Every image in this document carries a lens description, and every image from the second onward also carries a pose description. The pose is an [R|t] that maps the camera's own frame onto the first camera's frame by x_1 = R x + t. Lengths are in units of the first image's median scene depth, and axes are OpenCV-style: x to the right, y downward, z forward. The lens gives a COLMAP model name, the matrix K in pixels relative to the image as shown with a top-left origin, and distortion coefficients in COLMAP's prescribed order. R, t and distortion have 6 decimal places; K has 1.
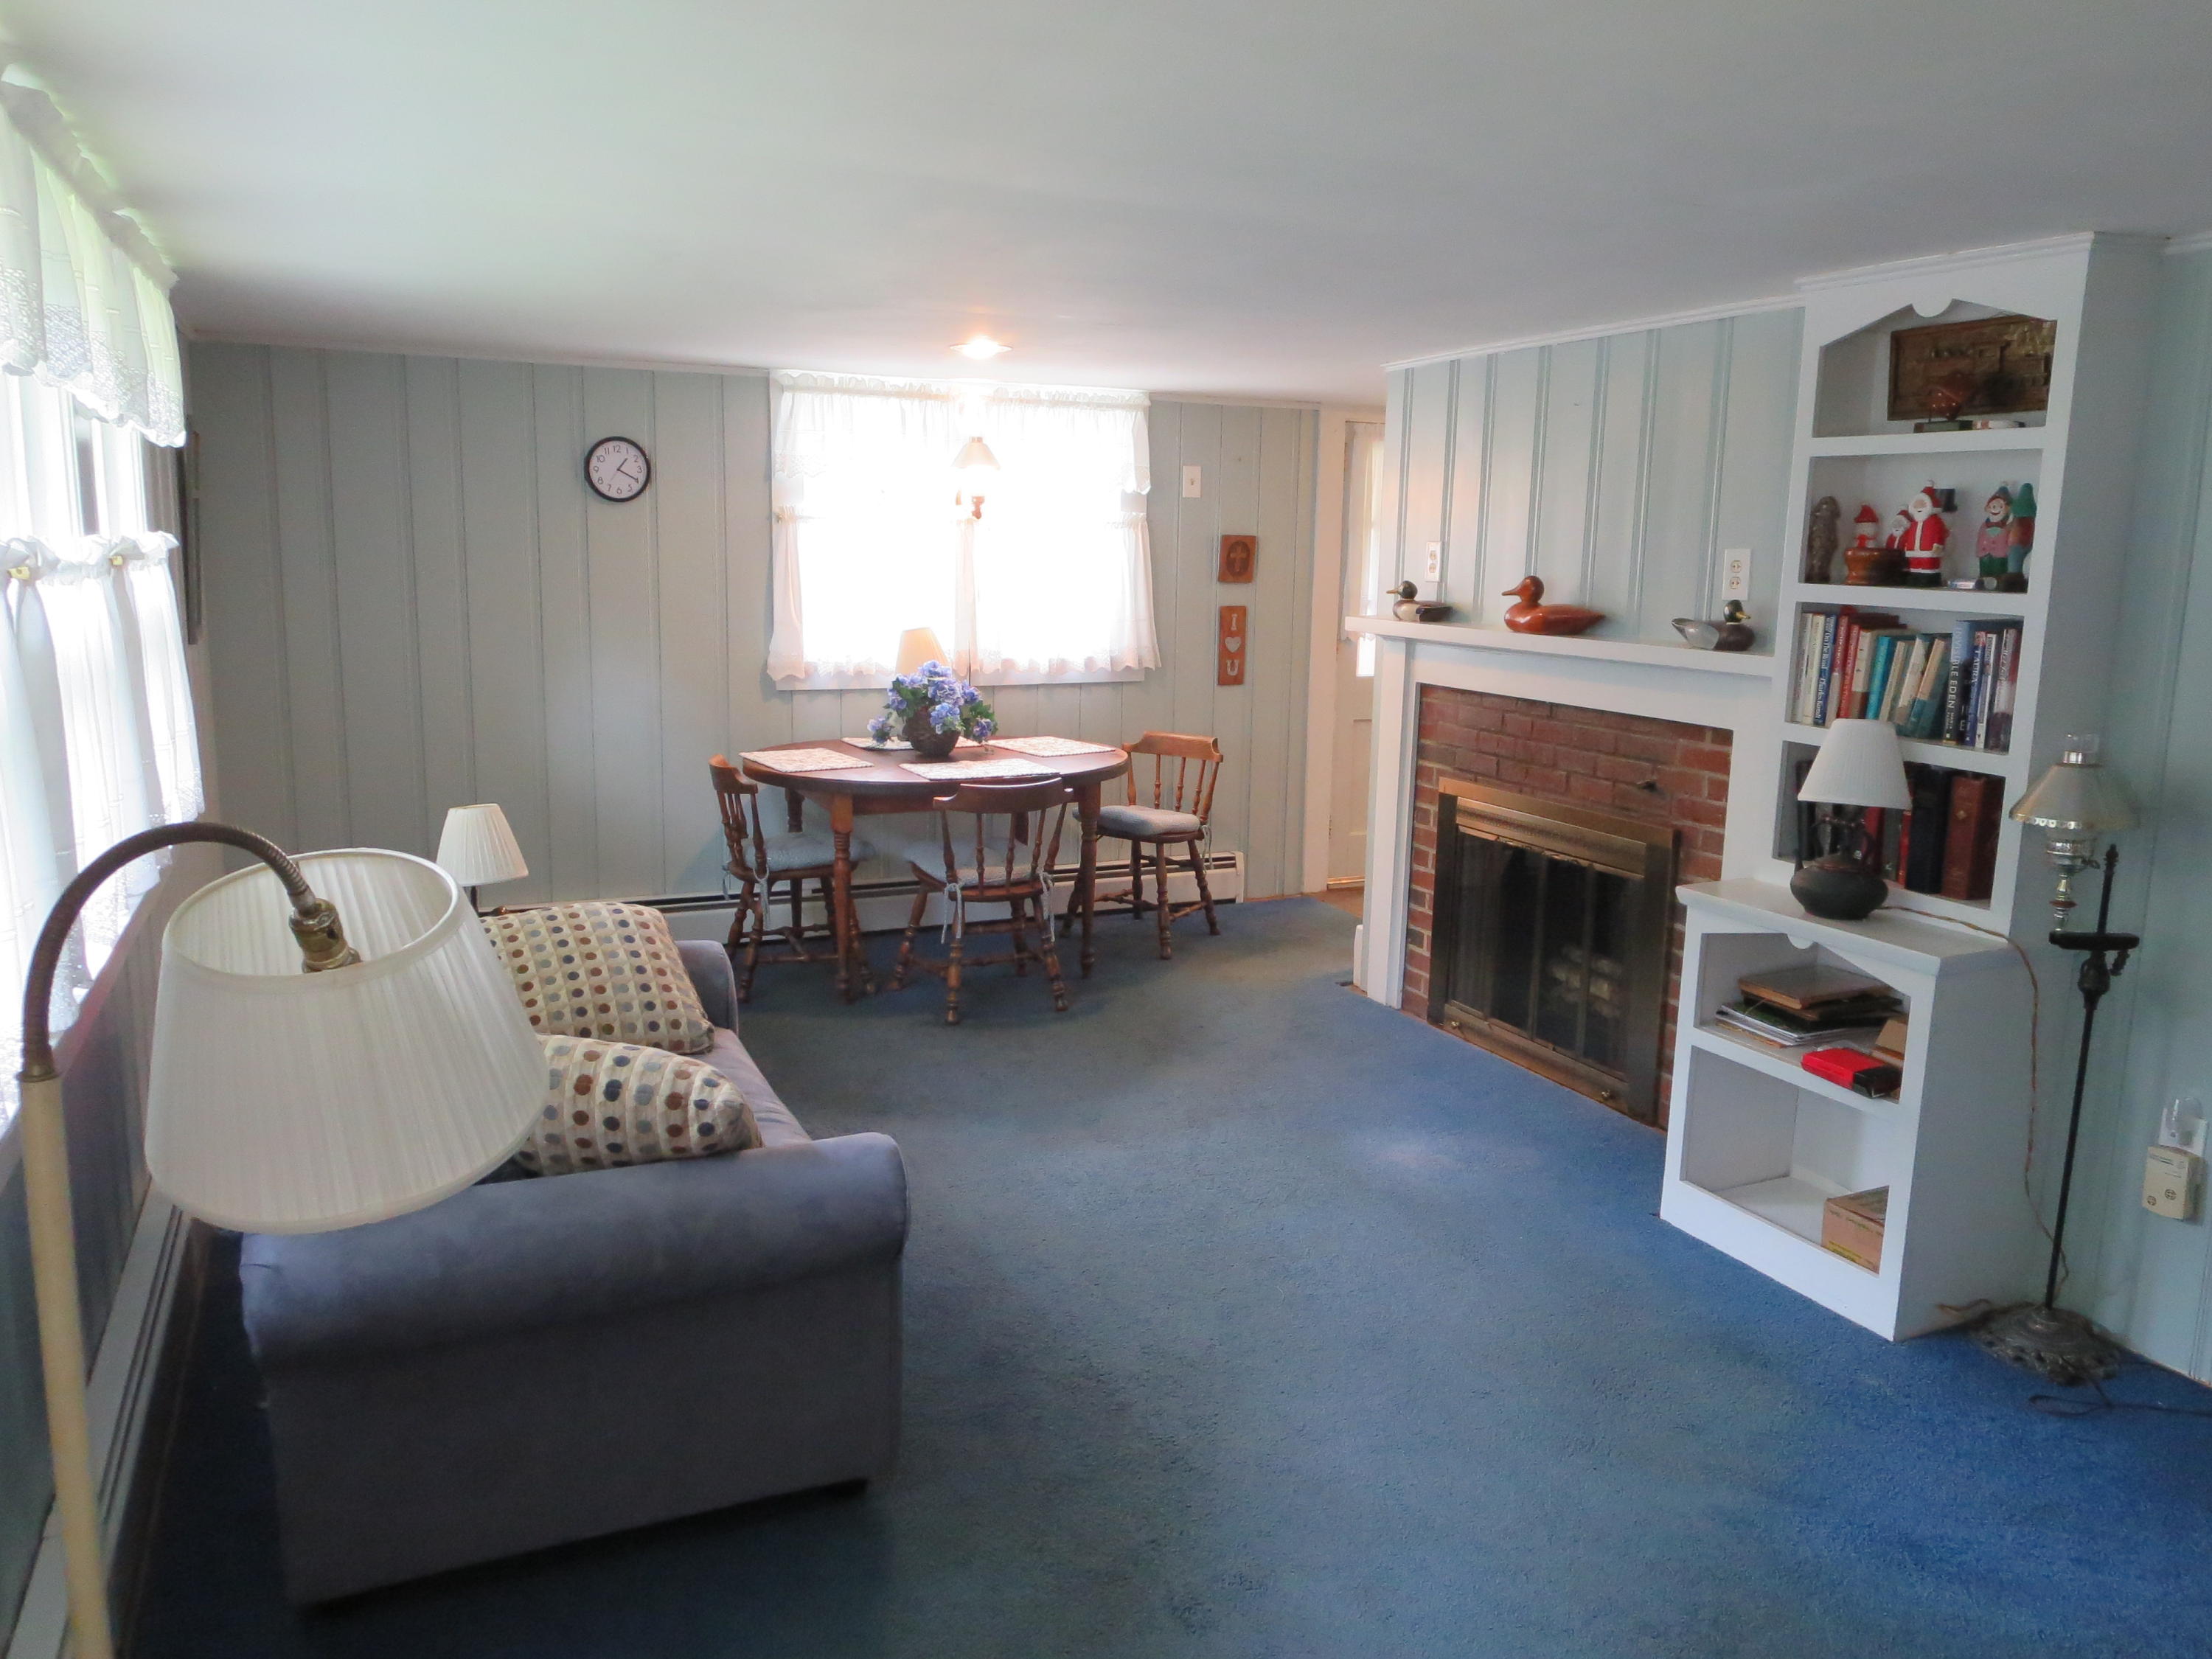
lens RADIAL K [[1582.0, 0, 1107.7], [0, 1582.0, 828.8], [0, 0, 1]] dist [-0.019935, -0.000830]
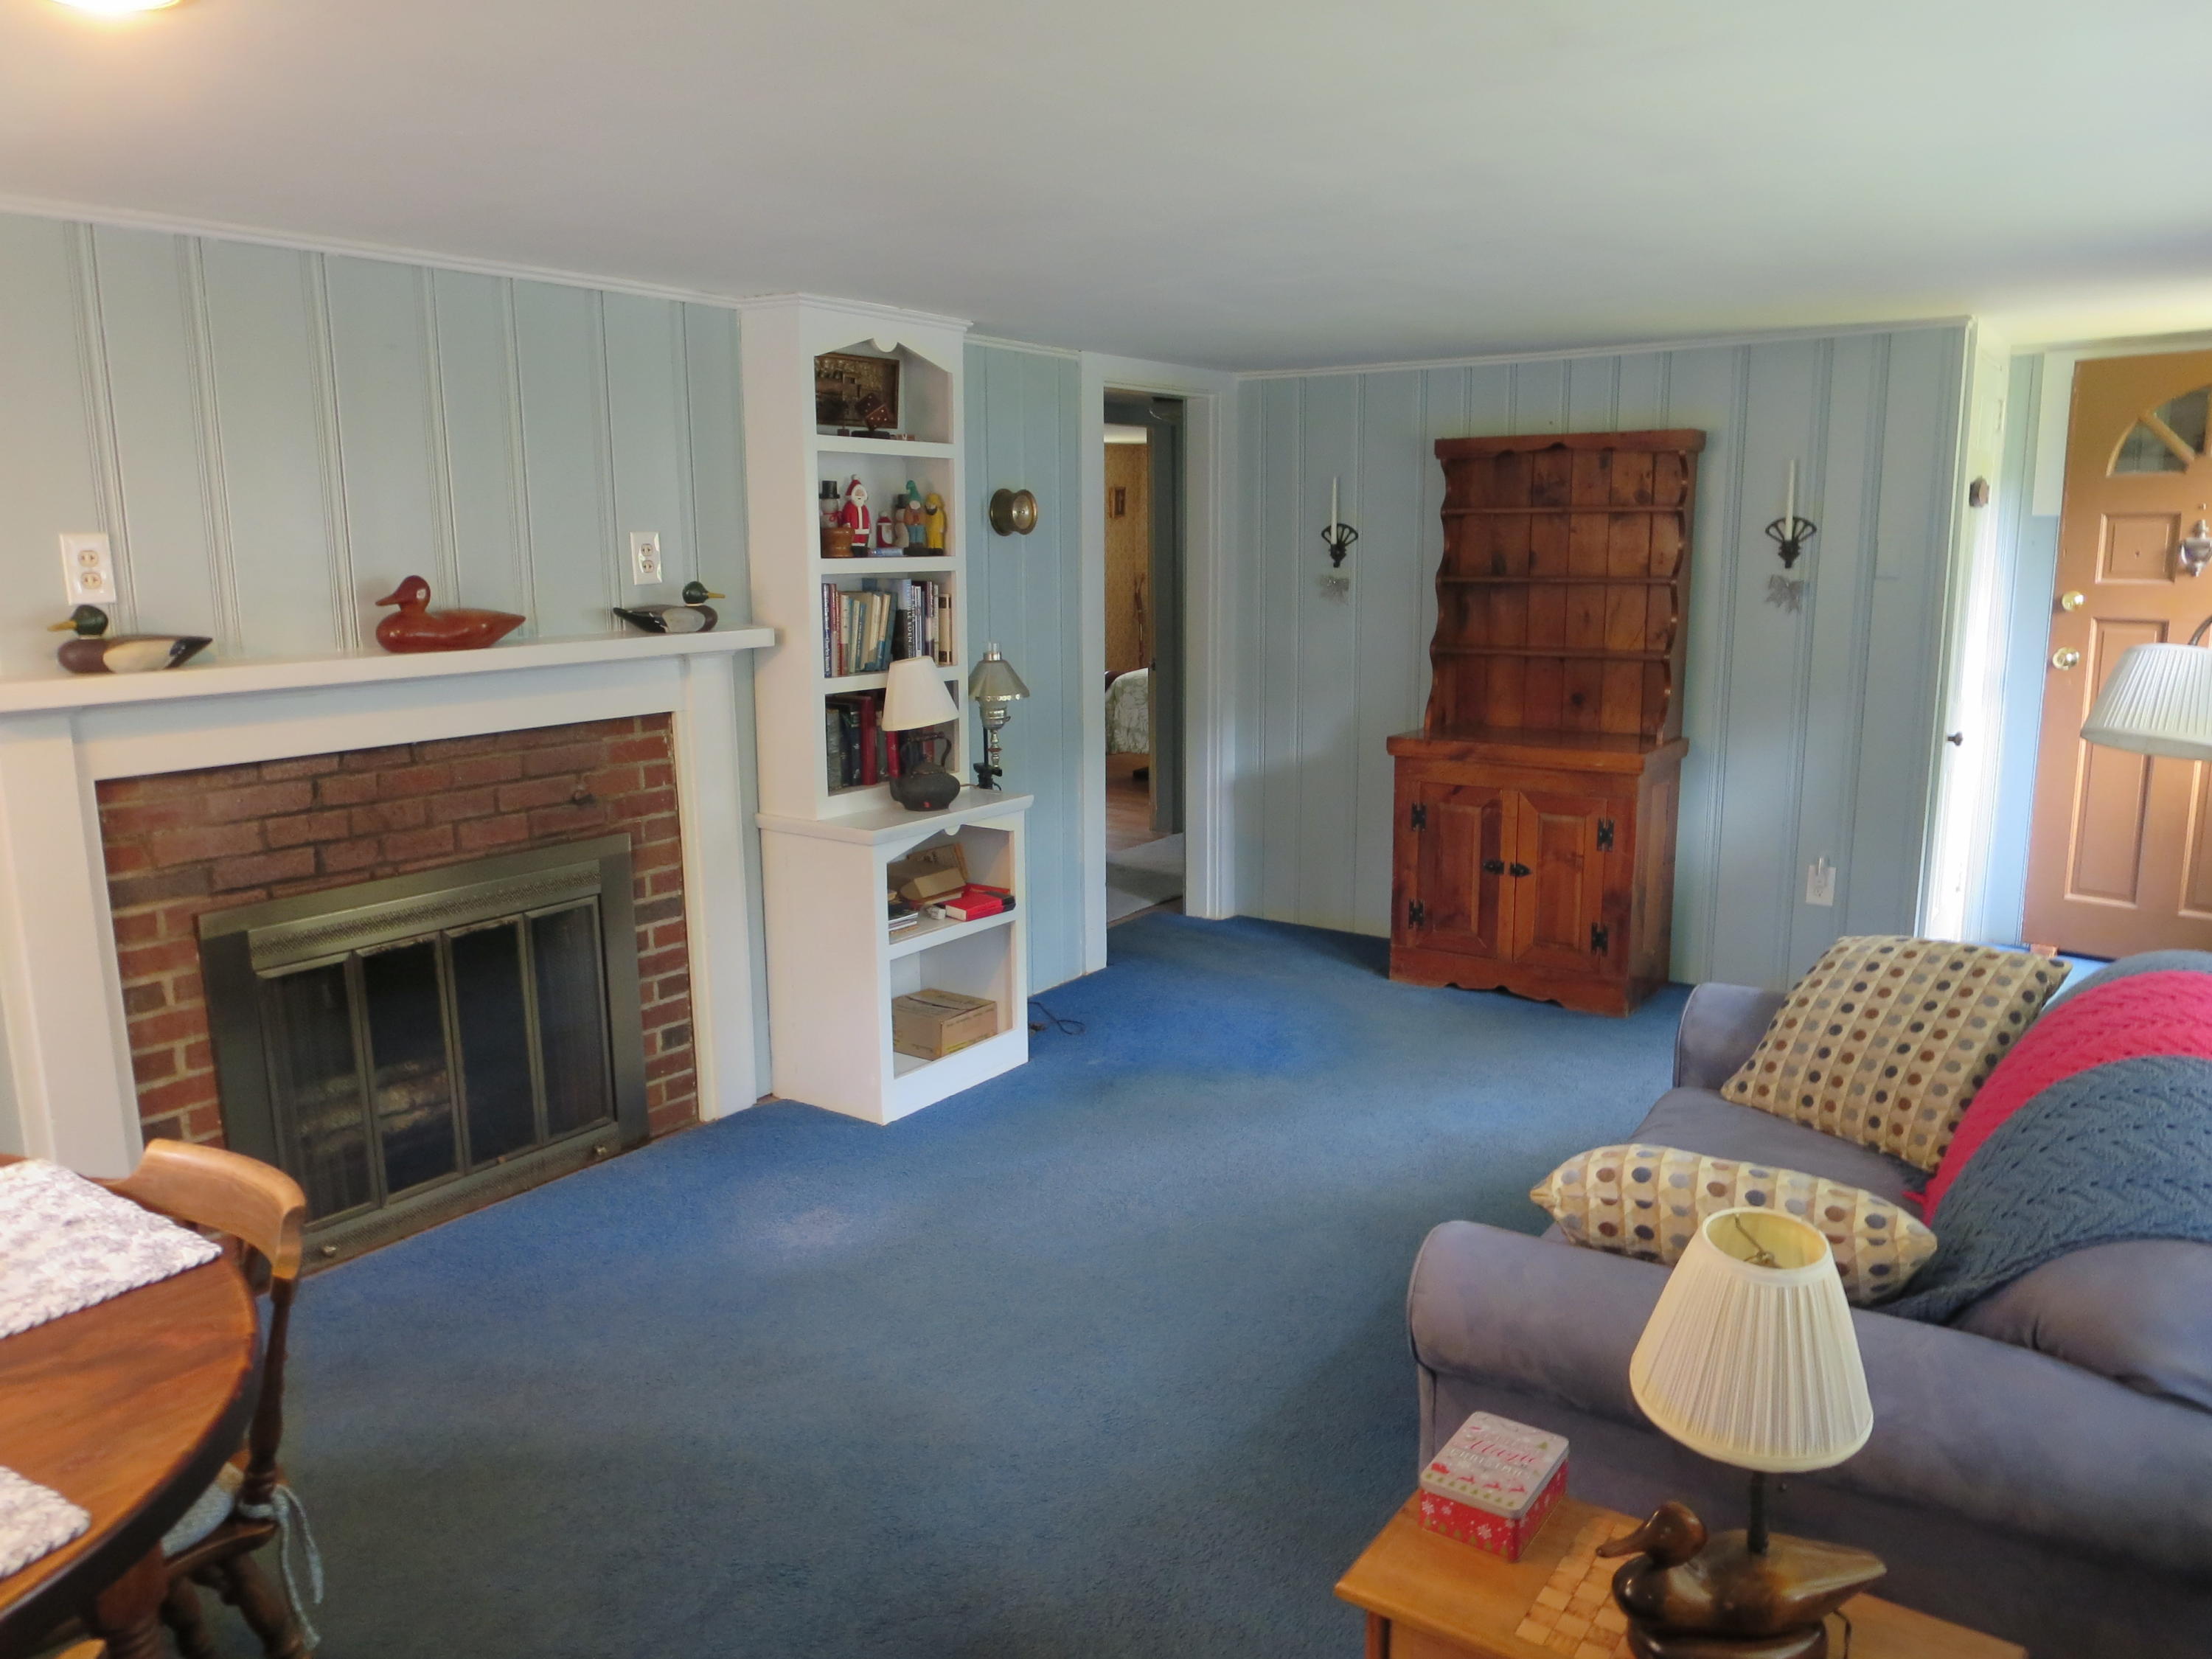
lens RADIAL K [[1582.0, 0, 1109.7], [0, 1582.0, 826.4], [0, 0, 1]] dist [-0.019935, -0.000830]
pose [[-0.498255, -0.169096, 0.850382, -0.582962], [0.158794, 0.946411, 0.281231, -0.220273], [-0.852365, 0.275160, -0.444702, 1.164615]]
